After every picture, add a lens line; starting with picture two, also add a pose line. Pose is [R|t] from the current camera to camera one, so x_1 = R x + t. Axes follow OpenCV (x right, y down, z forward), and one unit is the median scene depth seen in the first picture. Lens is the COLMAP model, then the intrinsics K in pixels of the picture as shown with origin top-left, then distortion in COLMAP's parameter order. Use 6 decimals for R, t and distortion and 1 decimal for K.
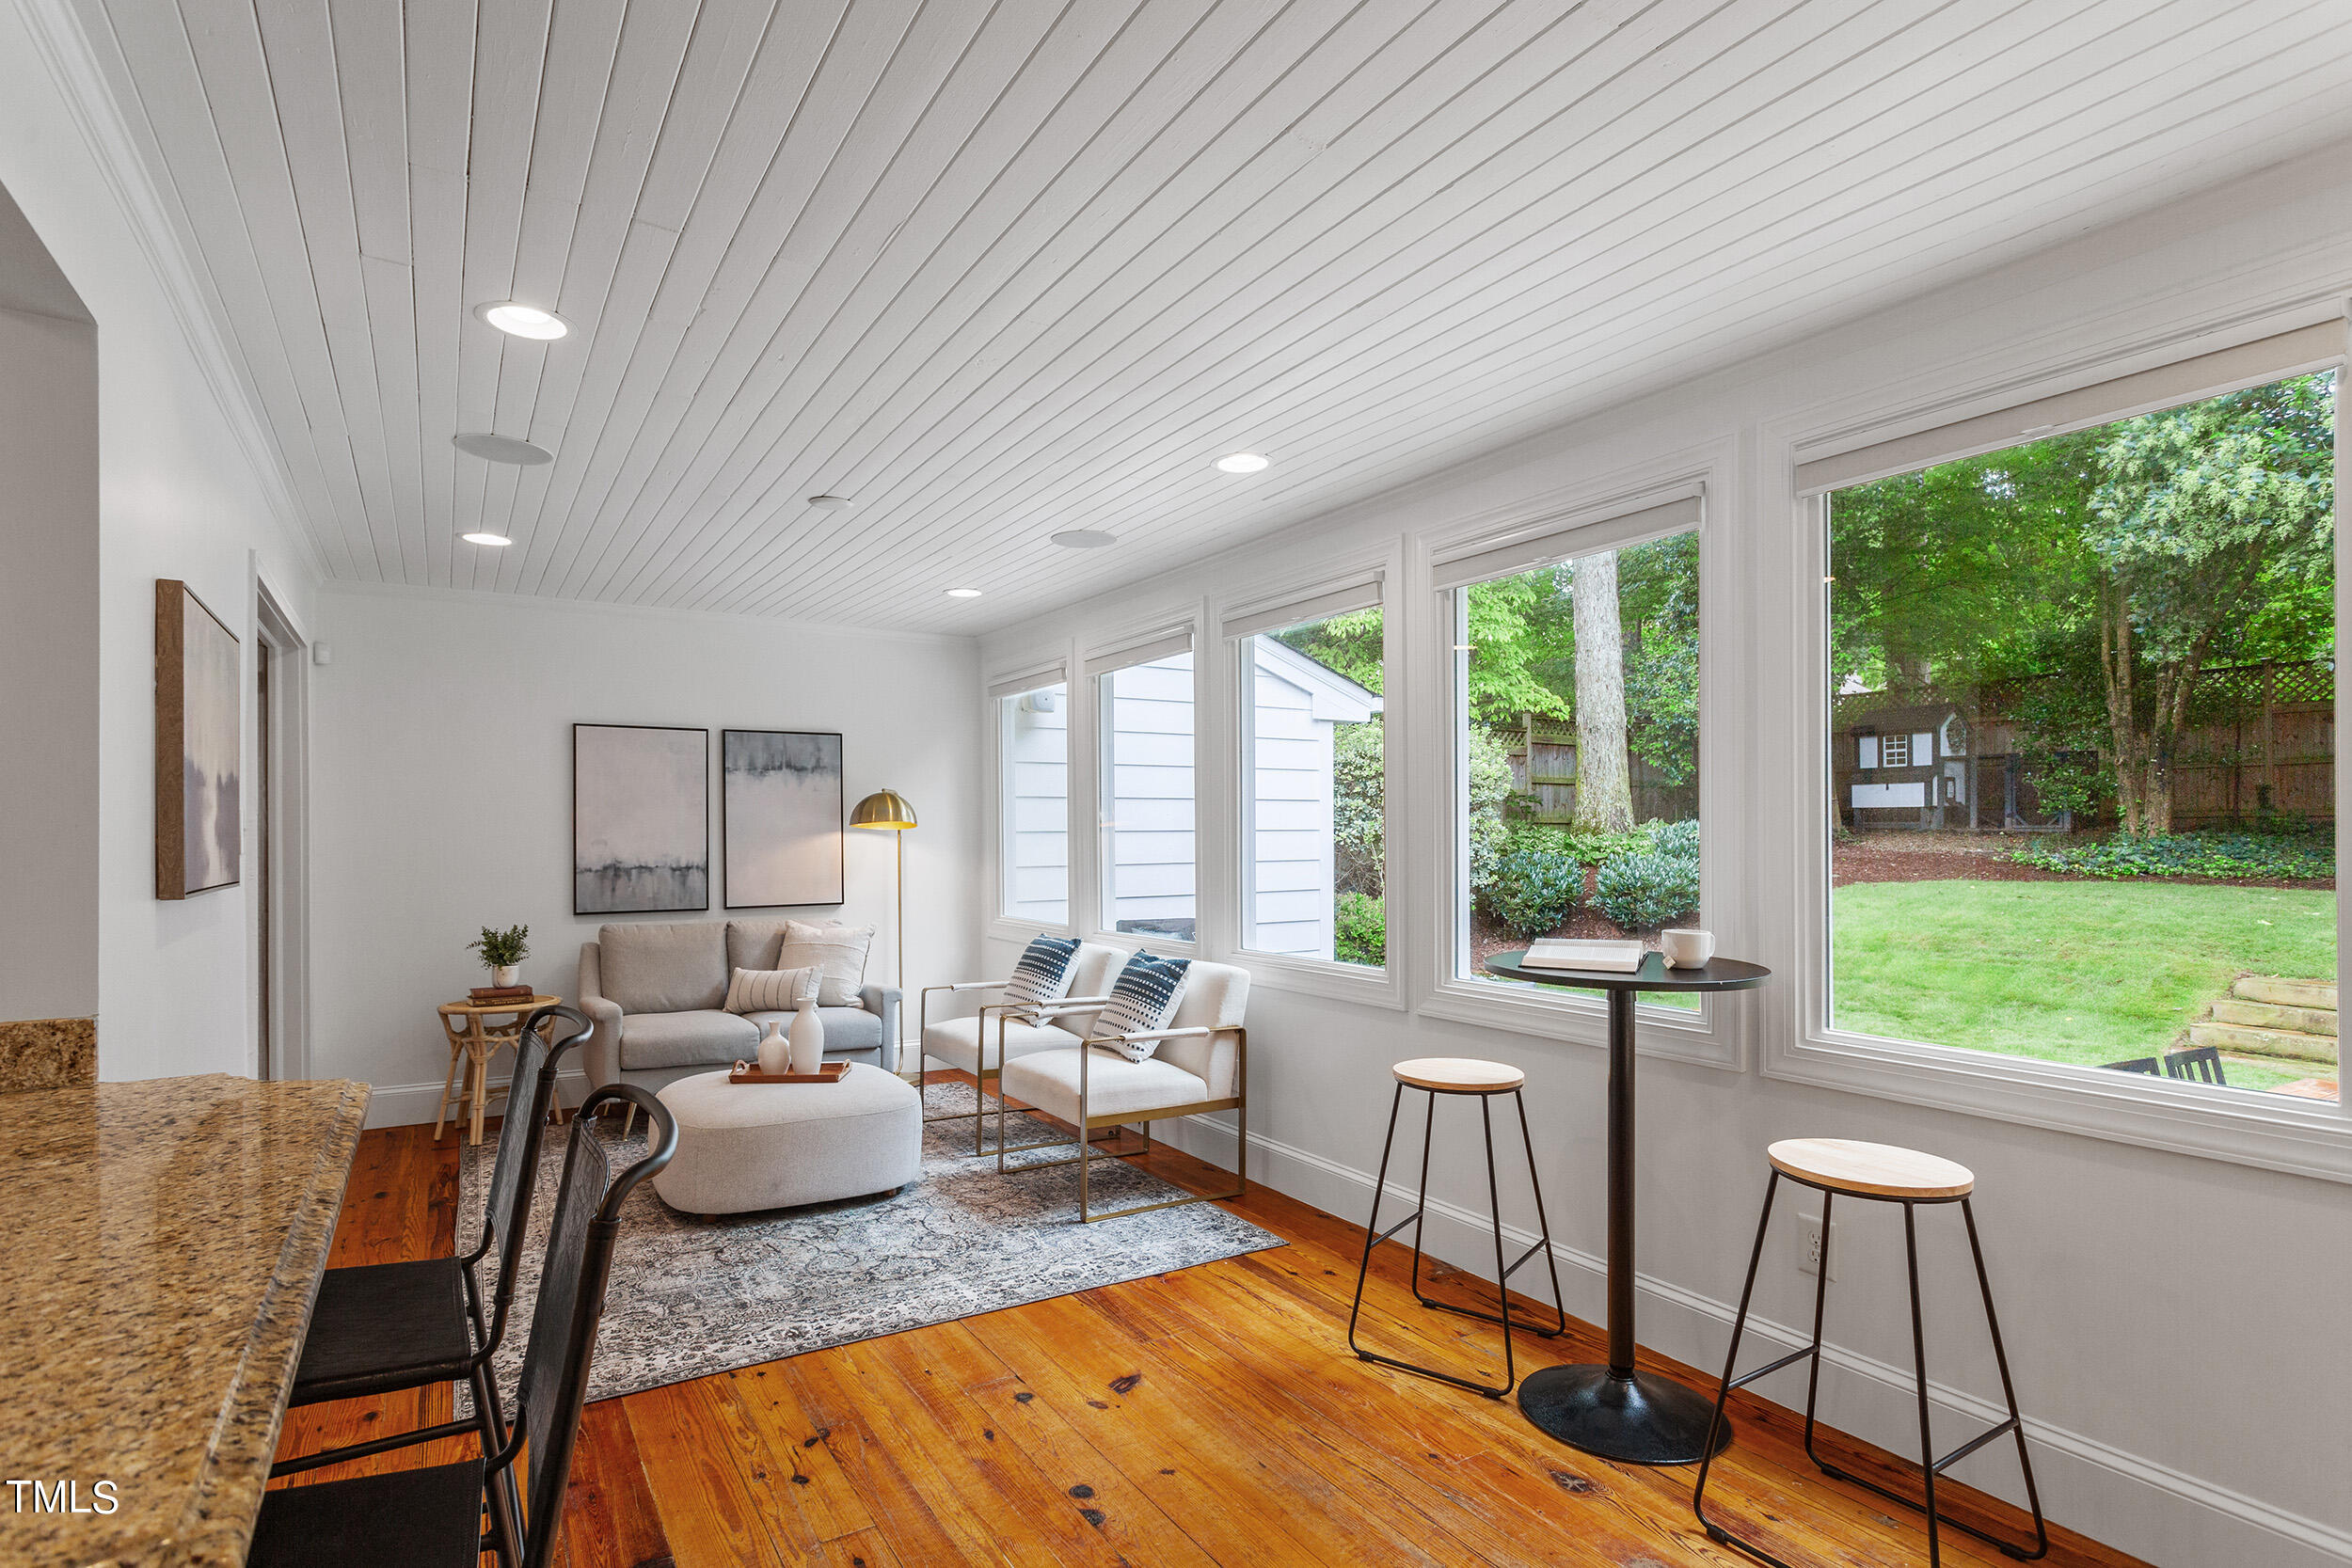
lens RADIAL K [[1176.7, 0, 1144.2], [0, 1176.7, 832.6], [0, 0, 1]] dist [-0.002268, 0.007325]
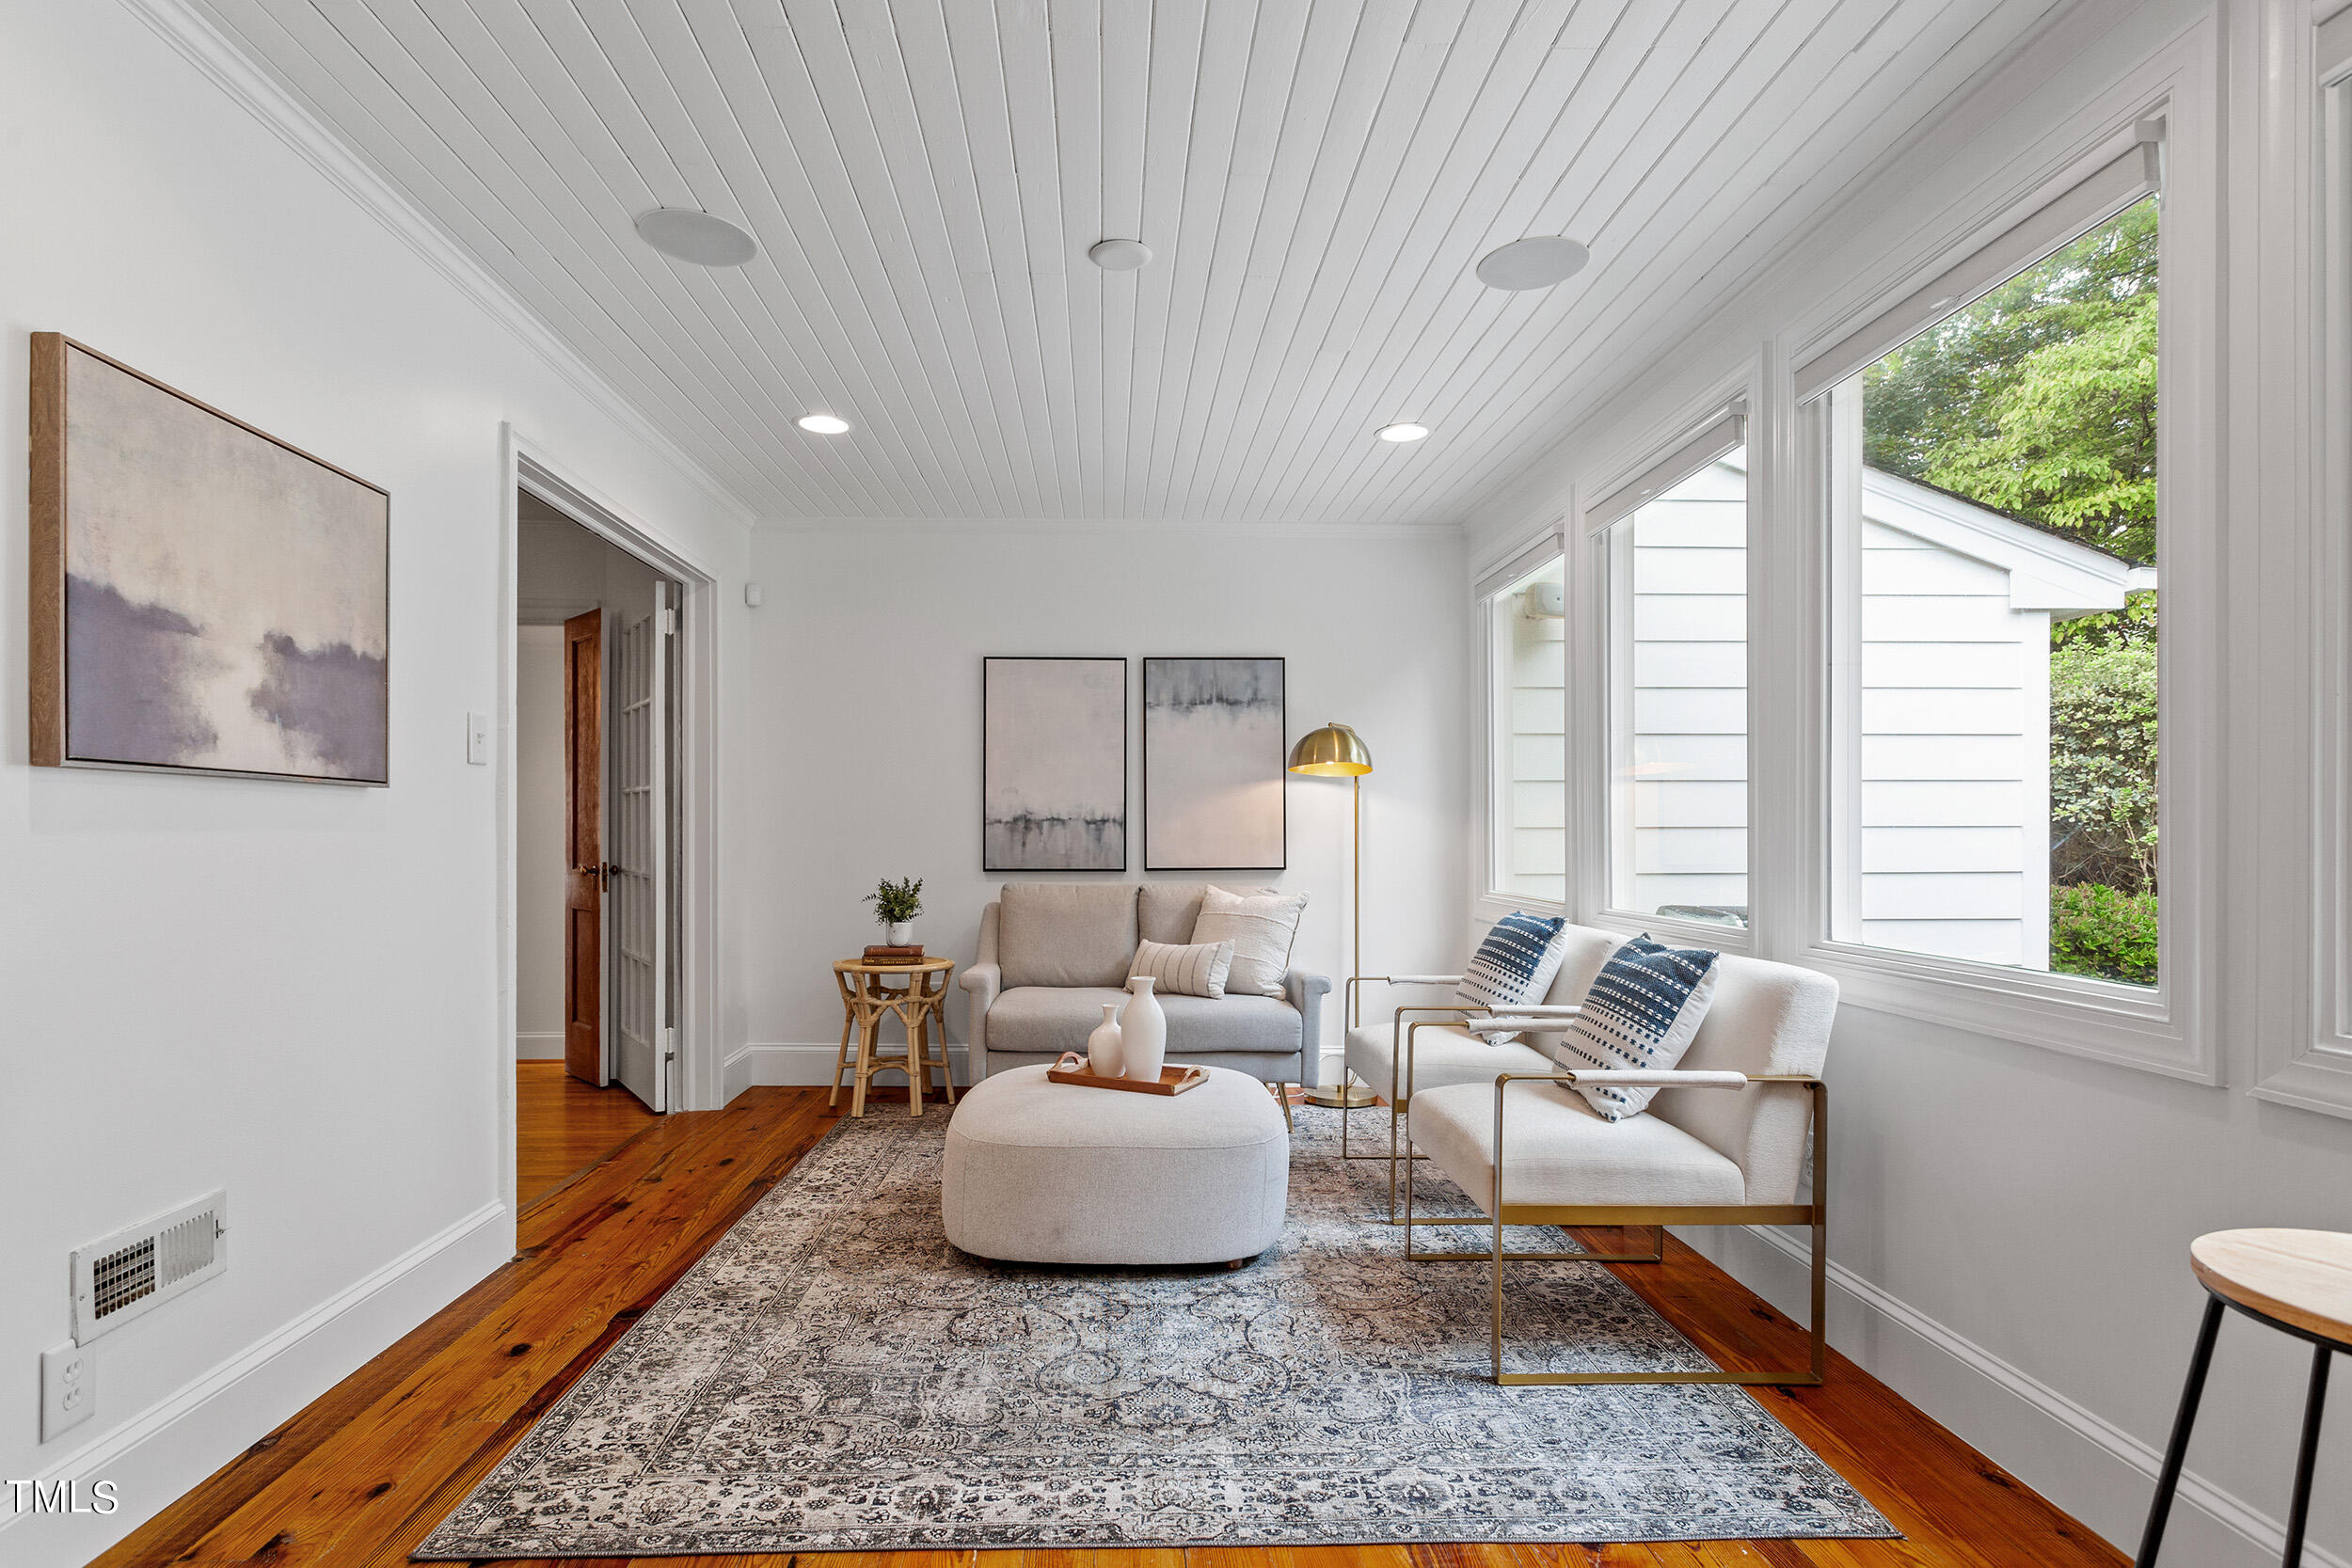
lens RADIAL K [[1176.7, 0, 1144.2], [0, 1176.7, 832.6], [0, 0, 1]] dist [-0.002268, 0.007325]
pose [[0.875598, 0.005697, -0.483007, 0.058930], [-0.005010, 0.999984, 0.002711, 0.040929], [0.483015, 0.000046, 0.875612, 0.299530]]
